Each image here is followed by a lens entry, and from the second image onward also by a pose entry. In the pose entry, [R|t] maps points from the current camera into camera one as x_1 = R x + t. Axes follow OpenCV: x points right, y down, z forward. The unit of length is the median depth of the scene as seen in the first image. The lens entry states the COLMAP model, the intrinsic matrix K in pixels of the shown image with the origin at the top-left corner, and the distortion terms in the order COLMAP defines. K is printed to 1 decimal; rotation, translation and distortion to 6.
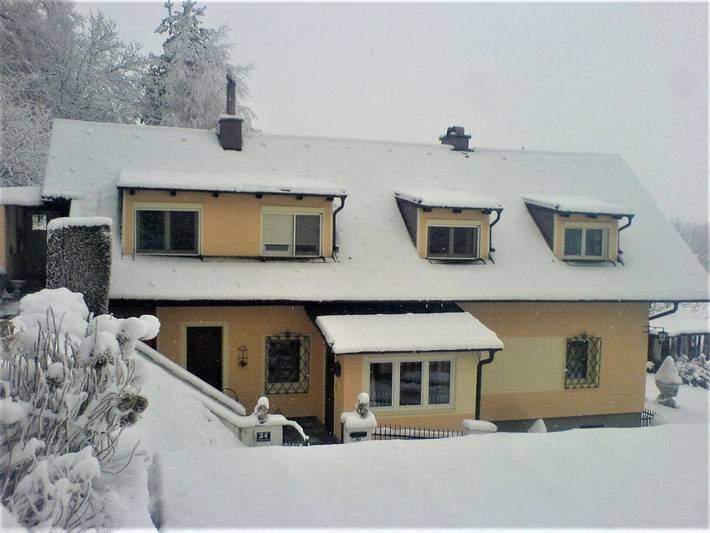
lens RADIAL K [[778.9, 0, 355.0], [0, 778.9, 266.5], [0, 0, 1]] dist [-0.037664, -0.004462]
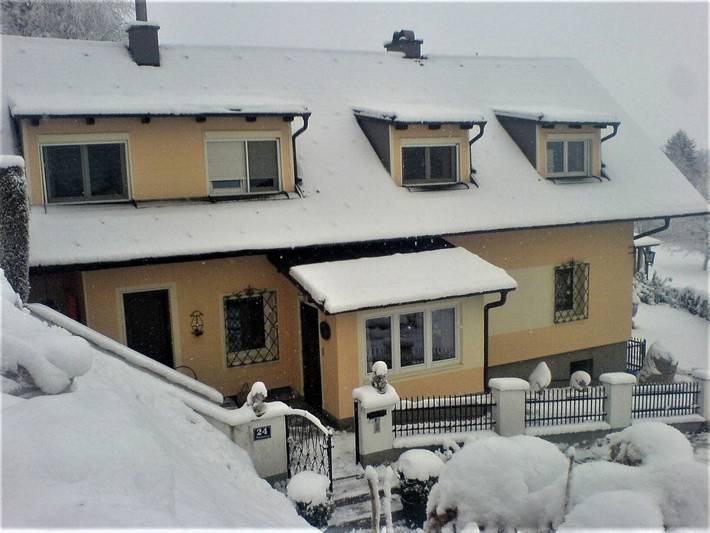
lens RADIAL K [[778.9, 0, 355.0], [0, 778.9, 266.5], [0, 0, 1]] dist [-0.037664, -0.004462]
pose [[0.983939, -0.079416, 0.159865, -0.105343], [0.064894, 0.993446, 0.094100, -0.006971], [-0.166290, -0.082214, 0.982644, 0.191632]]
